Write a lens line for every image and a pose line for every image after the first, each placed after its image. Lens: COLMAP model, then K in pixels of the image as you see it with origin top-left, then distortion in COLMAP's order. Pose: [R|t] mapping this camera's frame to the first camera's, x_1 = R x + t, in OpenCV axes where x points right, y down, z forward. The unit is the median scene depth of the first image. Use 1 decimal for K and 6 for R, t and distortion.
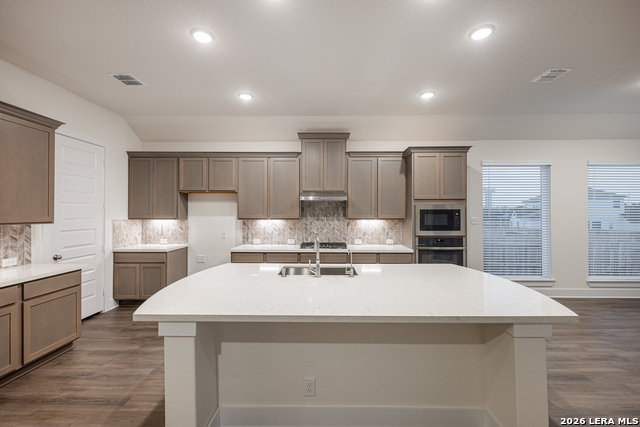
lens RADIAL K [[266.5, 0, 319.5], [0, 266.5, 211.1], [0, 0, 1]] dist [0.012393, -0.003287]
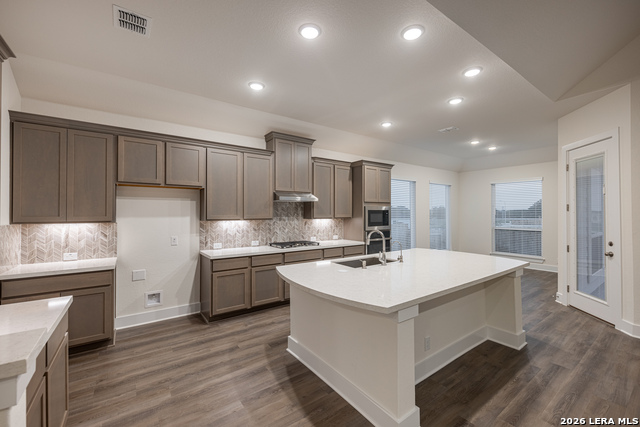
lens RADIAL K [[266.5, 0, 323.2], [0, 266.5, 211.5], [0, 0, 1]] dist [0.012393, -0.003287]
pose [[0.797052, 0.000809, 0.603911, -0.504242], [-0.001735, 0.999998, 0.000951, 0.000479], [-0.603909, -0.001805, 0.797051, 0.101943]]
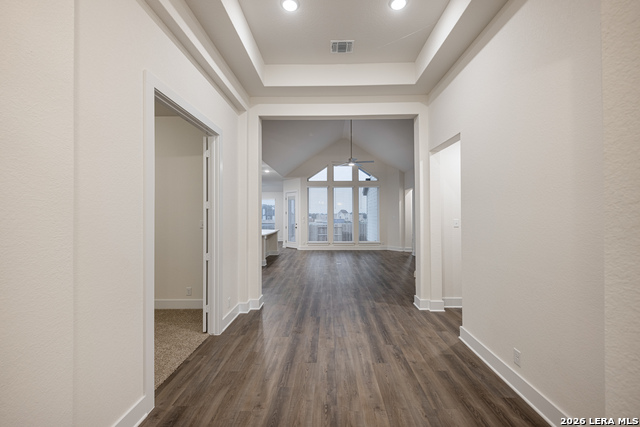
lens RADIAL K [[266.5, 0, 321.4], [0, 266.5, 209.1], [0, 0, 1]] dist [0.012393, -0.003287]
pose [[0.010205, 0.020273, 0.999742, -1.863443], [-0.003866, 0.999788, -0.020234, 0.000577], [-0.999940, -0.003658, 0.010281, -0.039321]]
